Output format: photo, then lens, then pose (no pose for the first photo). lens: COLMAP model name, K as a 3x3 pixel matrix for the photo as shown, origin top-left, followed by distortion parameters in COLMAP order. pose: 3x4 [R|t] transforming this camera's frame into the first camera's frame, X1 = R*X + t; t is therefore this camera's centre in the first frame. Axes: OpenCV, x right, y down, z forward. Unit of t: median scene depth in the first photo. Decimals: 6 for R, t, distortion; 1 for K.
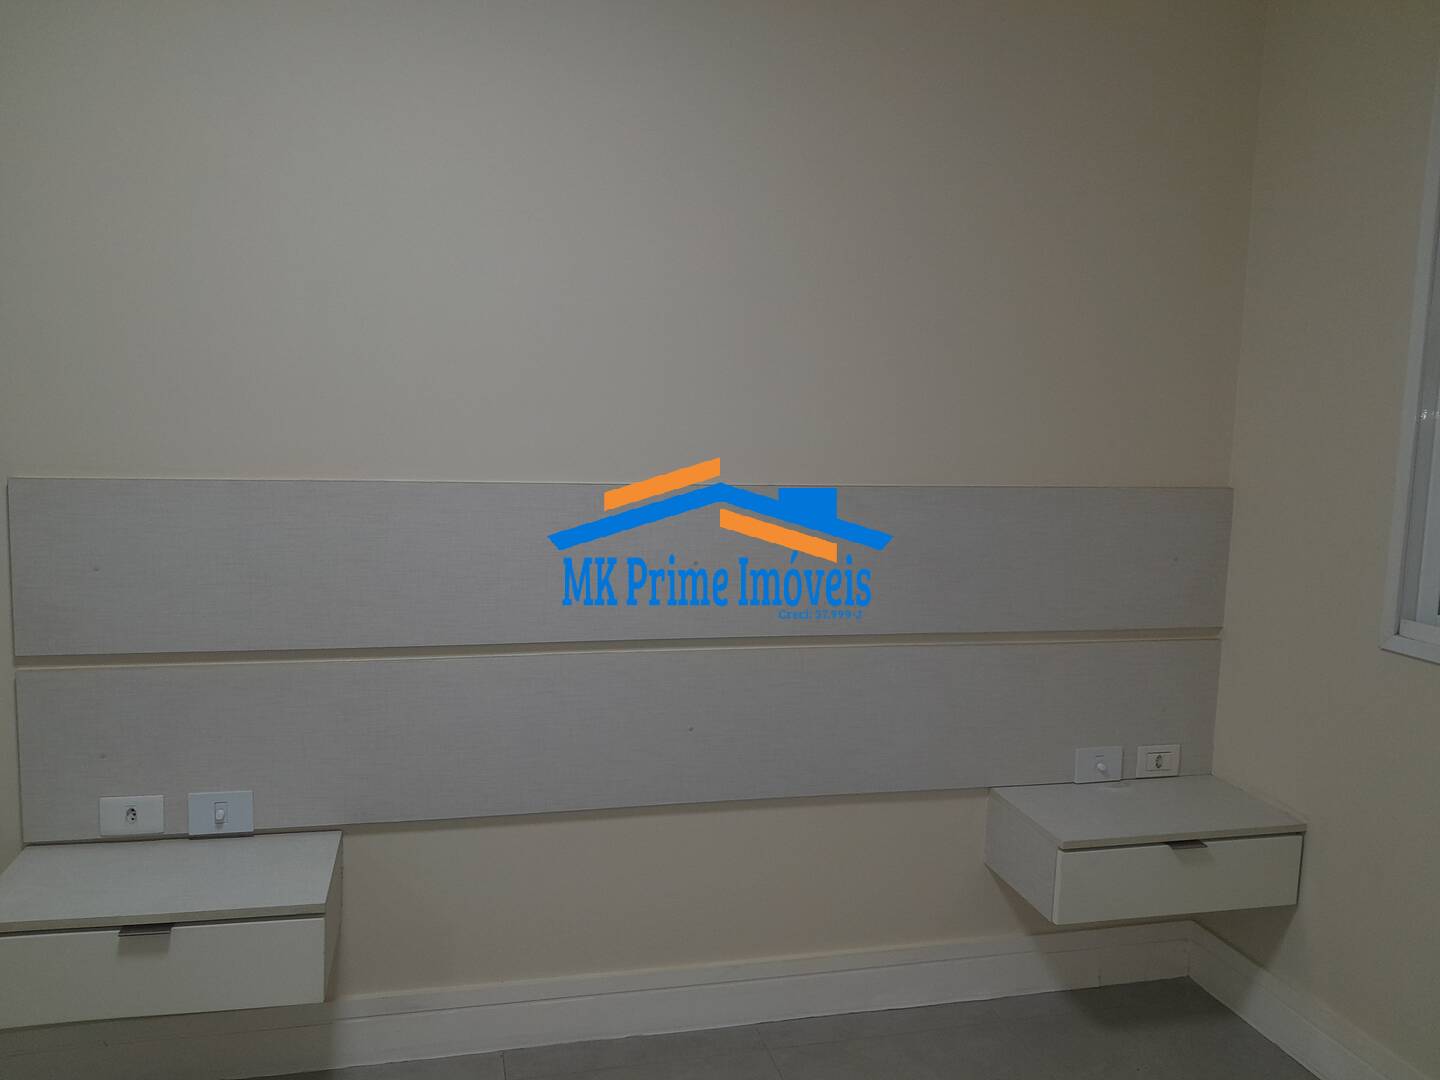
lens RADIAL K [[1139.2, 0, 719.4], [0, 1139.2, 541.2], [0, 0, 1]] dist [0.029975, -0.065397]
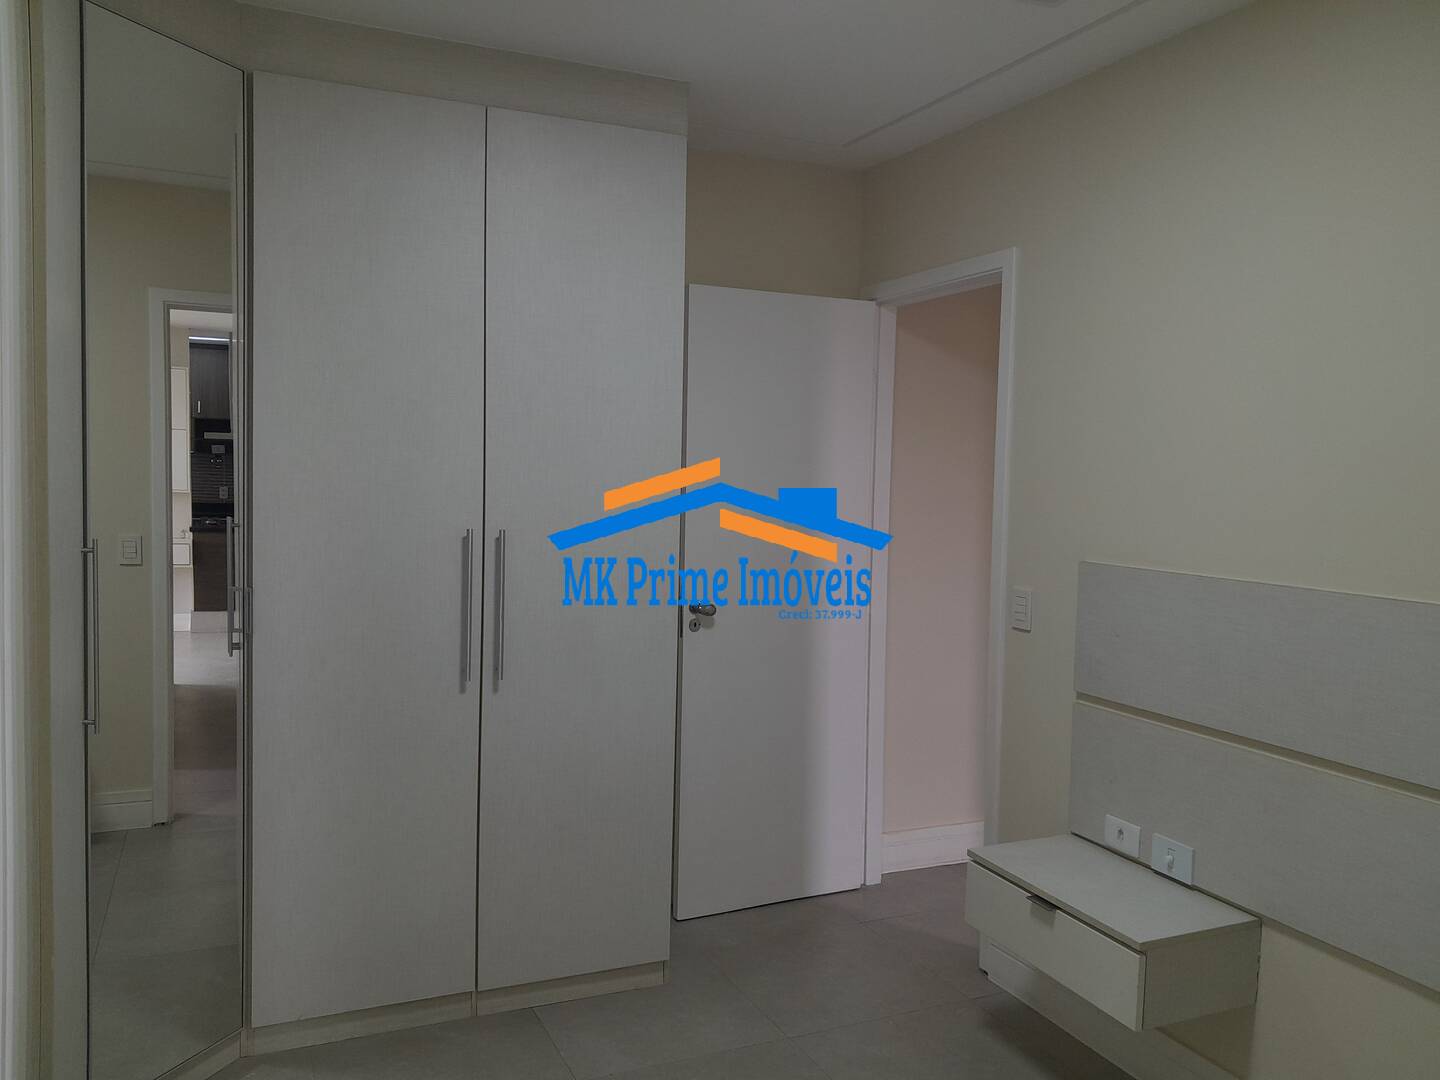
lens RADIAL K [[1139.2, 0, 722.2], [0, 1139.2, 539.5], [0, 0, 1]] dist [0.029975, -0.065397]
pose [[0.173887, 0.034928, -0.984146, 0.644039], [-0.143527, 0.989598, 0.009762, -0.032451], [0.974250, 0.139554, 0.177091, 0.304877]]
